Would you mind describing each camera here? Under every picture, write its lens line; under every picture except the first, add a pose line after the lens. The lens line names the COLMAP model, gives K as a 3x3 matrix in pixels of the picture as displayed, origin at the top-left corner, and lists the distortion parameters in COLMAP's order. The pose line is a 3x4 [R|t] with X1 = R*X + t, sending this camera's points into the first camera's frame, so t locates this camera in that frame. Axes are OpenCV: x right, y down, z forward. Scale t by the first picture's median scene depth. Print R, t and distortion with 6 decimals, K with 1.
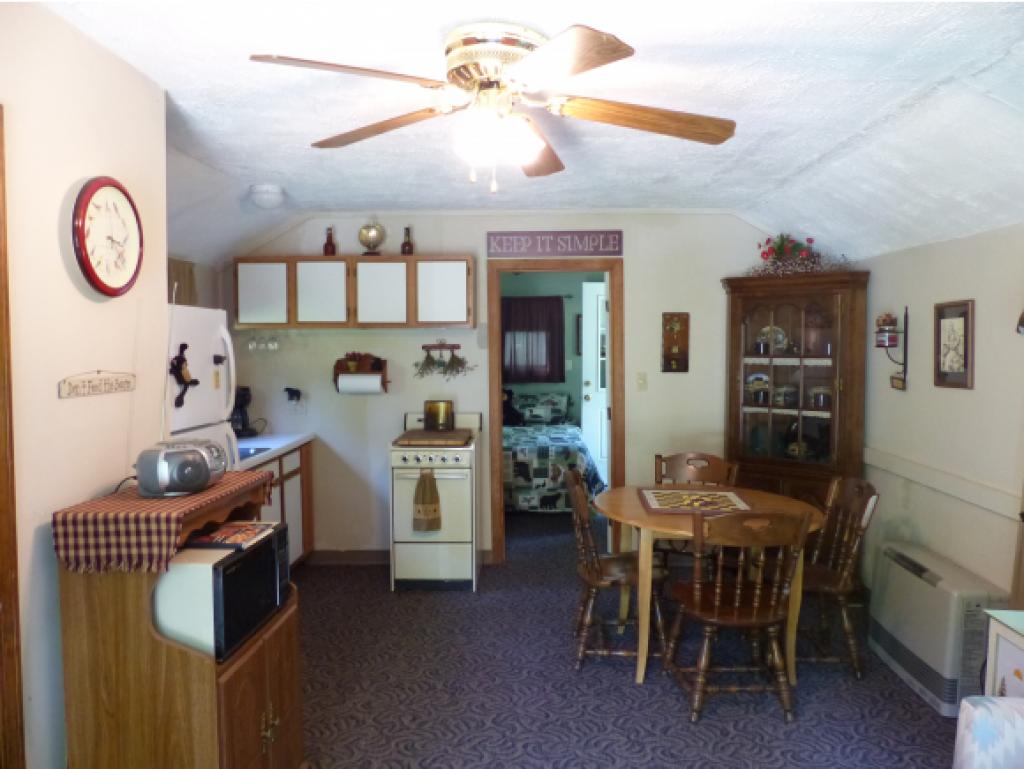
lens RADIAL K [[781.8, 0, 512.0], [0, 781.8, 384.5], [0, 0, 1]] dist [0.008219, 0.005486]
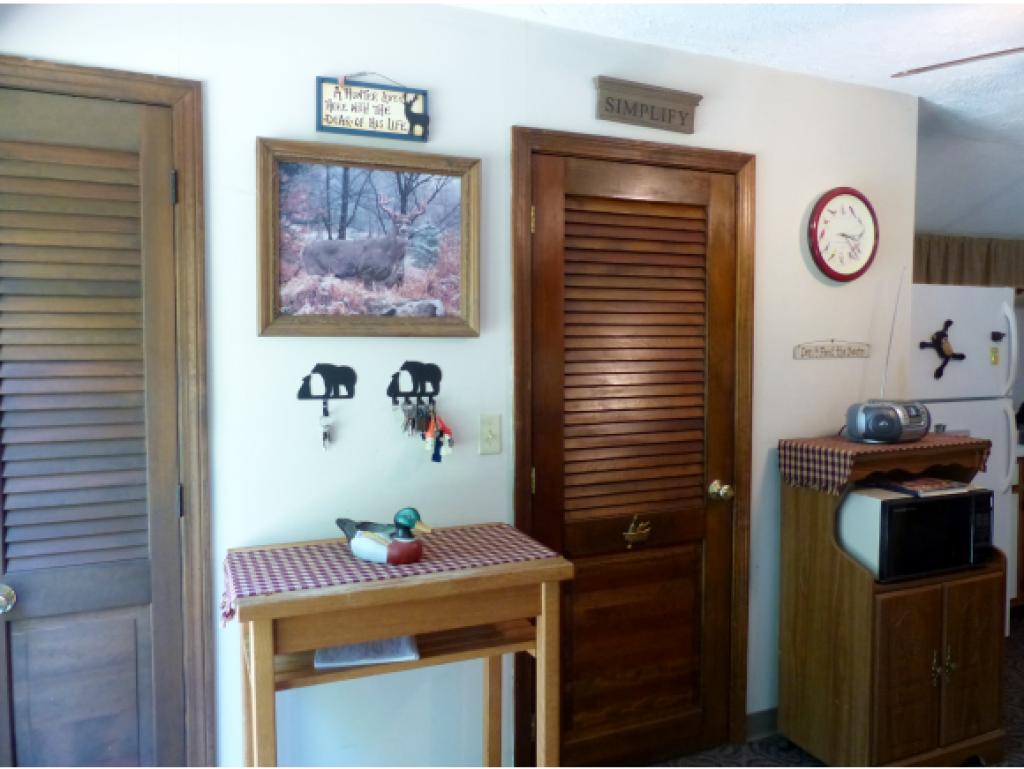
lens RADIAL K [[781.8, 0, 512.0], [0, 781.8, 384.5], [0, 0, 1]] dist [0.008219, 0.005486]
pose [[0.454358, 0.059282, -0.888844, 0.416114], [-0.047334, 0.997980, 0.042365, 0.028546], [0.889561, 0.022824, 0.456247, -0.055016]]
